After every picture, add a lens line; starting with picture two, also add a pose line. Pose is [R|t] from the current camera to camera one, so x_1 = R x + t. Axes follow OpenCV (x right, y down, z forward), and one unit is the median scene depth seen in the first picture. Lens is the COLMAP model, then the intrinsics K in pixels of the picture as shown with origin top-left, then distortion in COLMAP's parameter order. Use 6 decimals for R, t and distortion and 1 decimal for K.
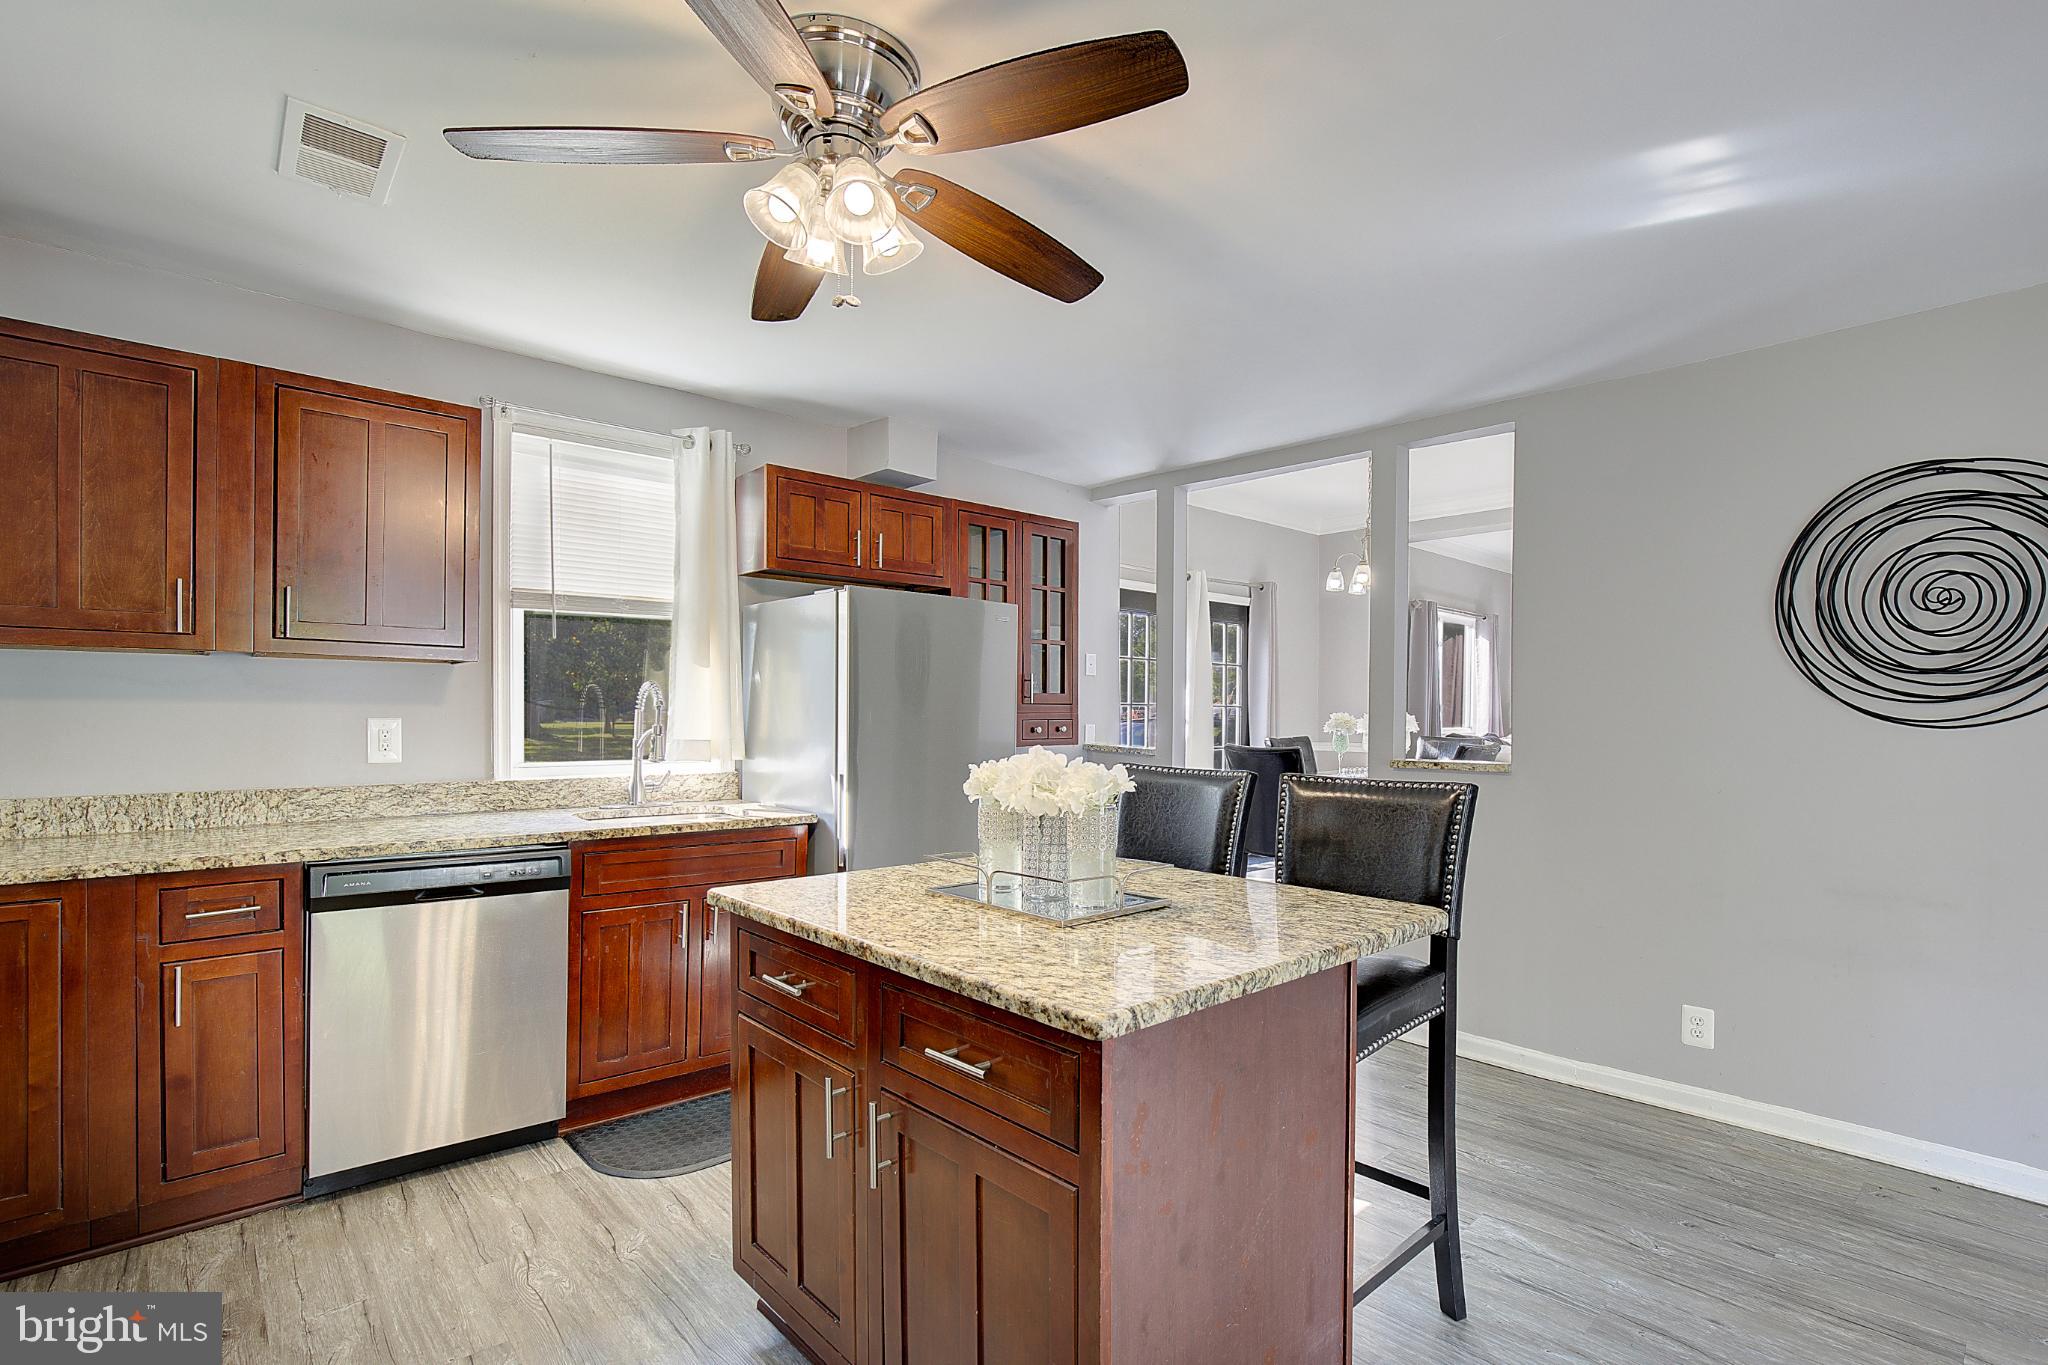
lens RADIAL K [[955.4, 0, 1064.8], [0, 955.4, 713.0], [0, 0, 1]] dist [-0.027743, 0.006062]
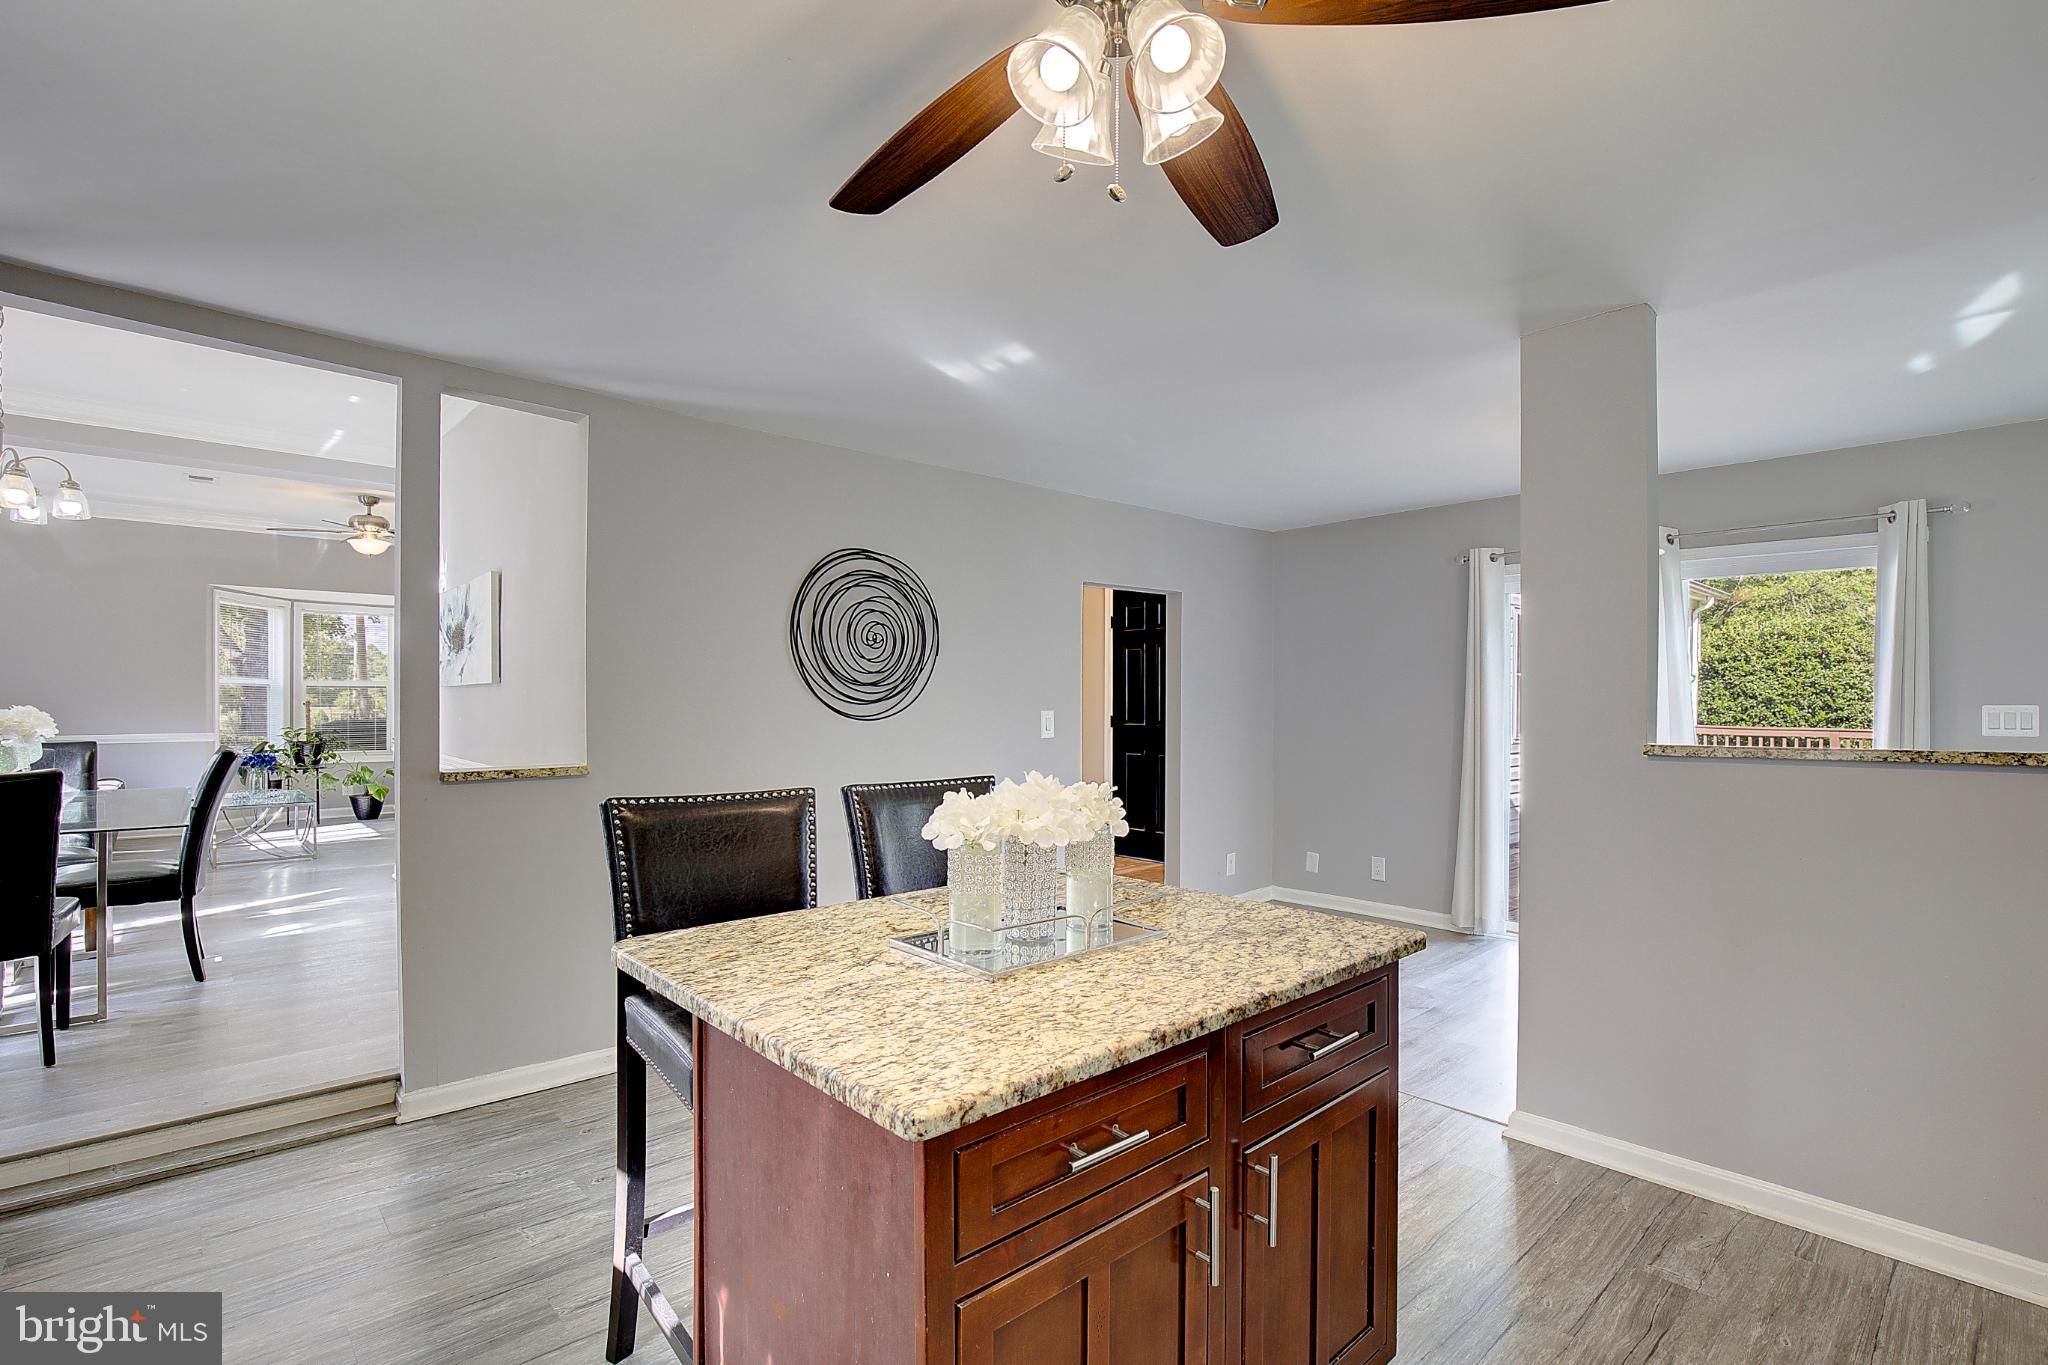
lens RADIAL K [[955.4, 0, 1034.3], [0, 955.4, 700.6], [0, 0, 1]] dist [-0.027743, 0.006062]
pose [[0.013075, -0.005662, 0.999898, -0.582113], [-0.004305, 0.999974, 0.005719, -0.025126], [-0.999905, -0.004380, 0.013051, 0.618374]]
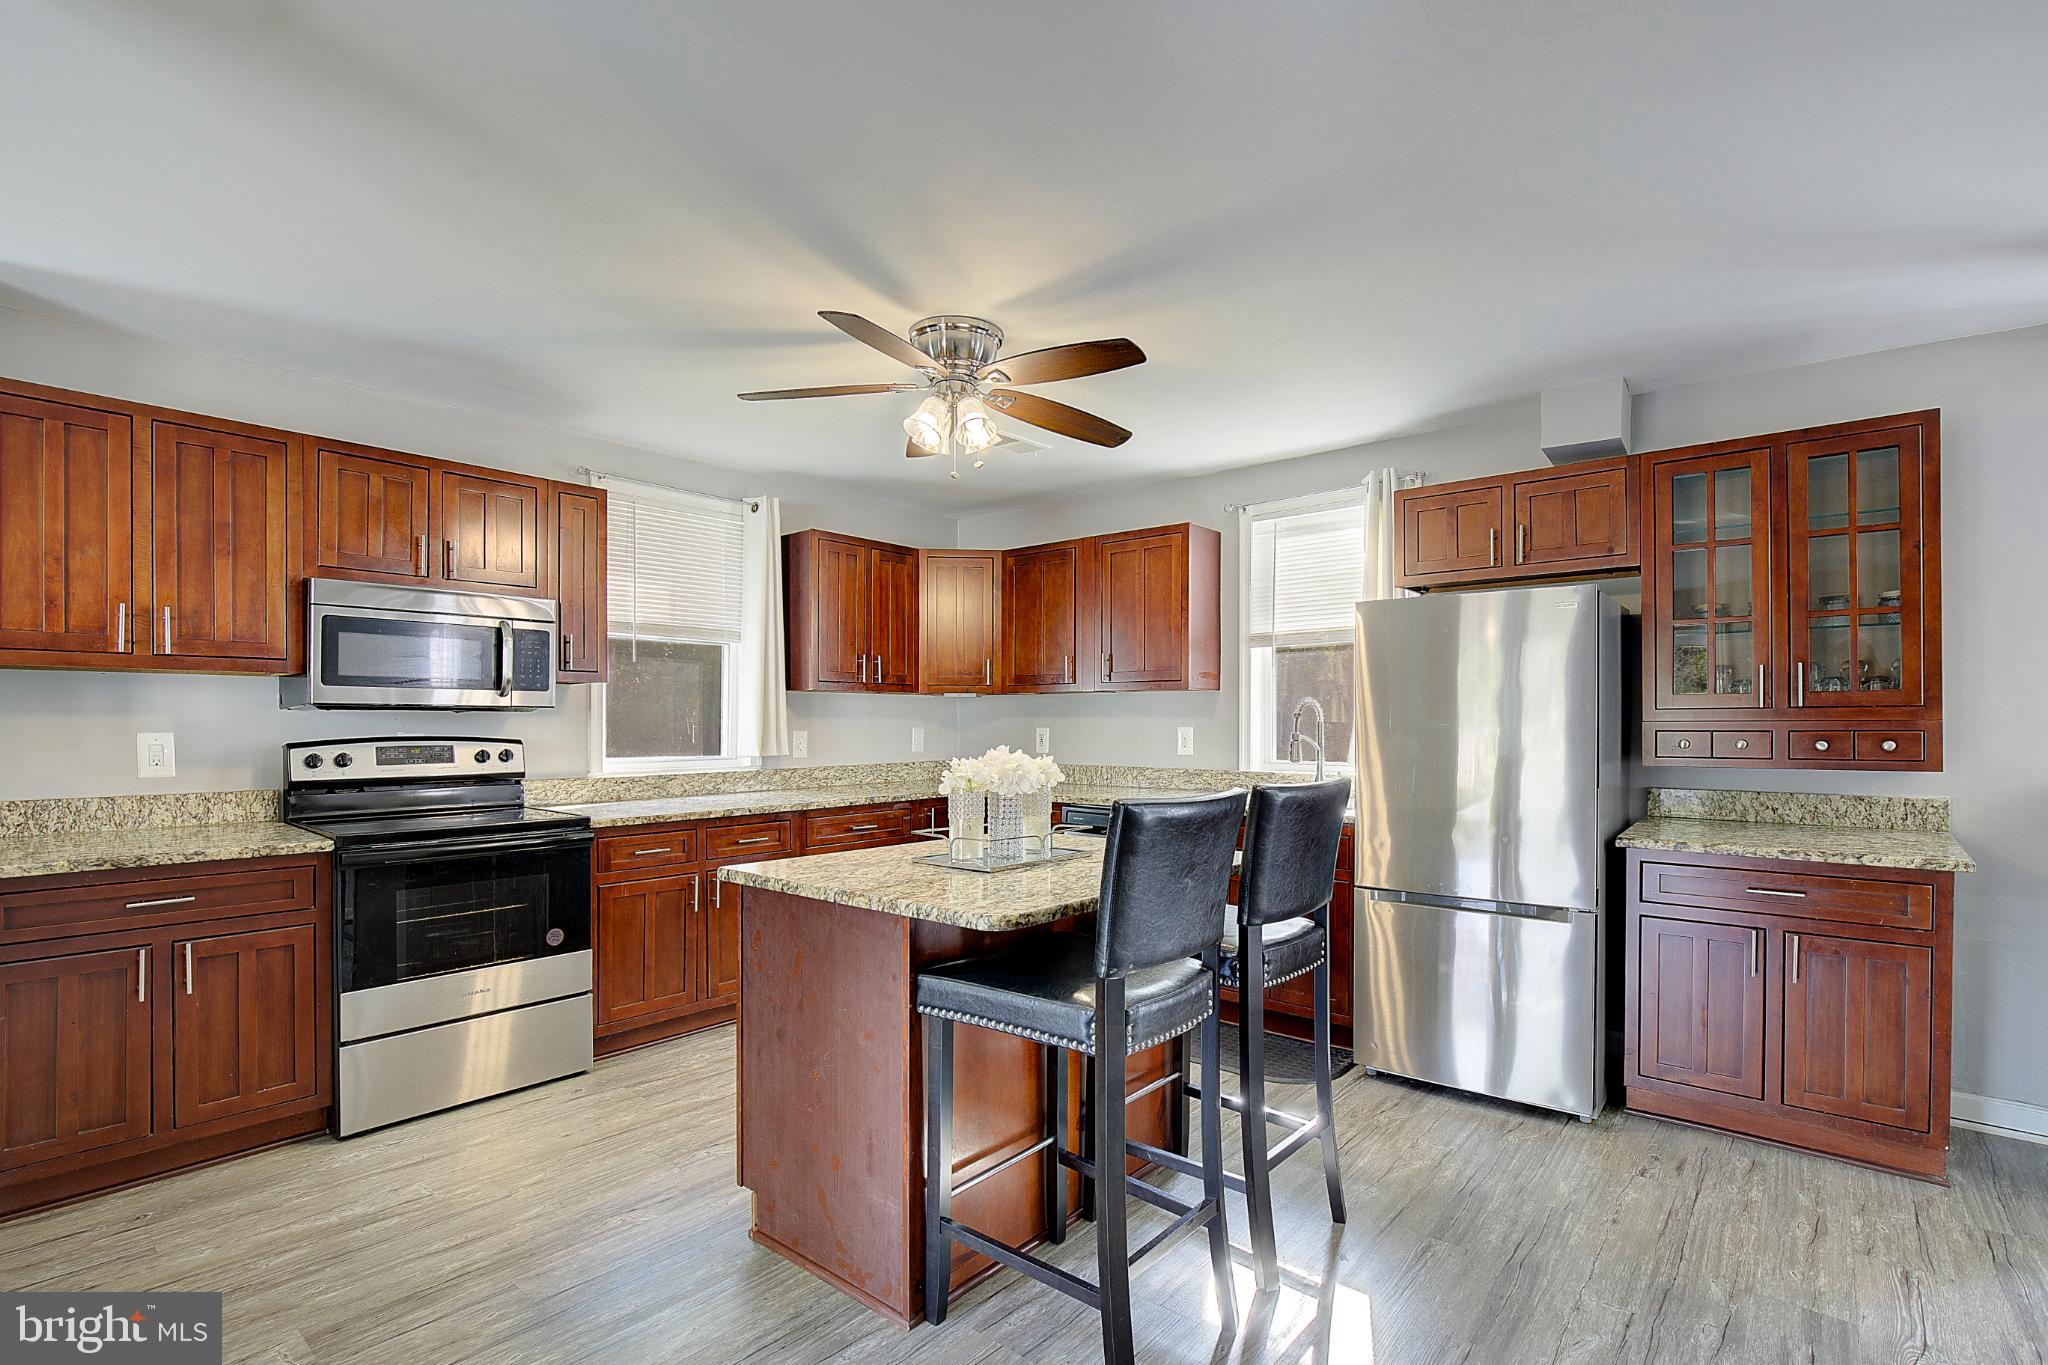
lens RADIAL K [[955.4, 0, 1044.8], [0, 955.4, 723.4], [0, 0, 1]] dist [-0.027743, 0.006062]
pose [[0.134424, -0.004731, -0.990913, 0.841156], [0.003398, 0.999985, -0.004313, 0.005906], [0.990918, -0.002788, 0.134438, 0.548232]]
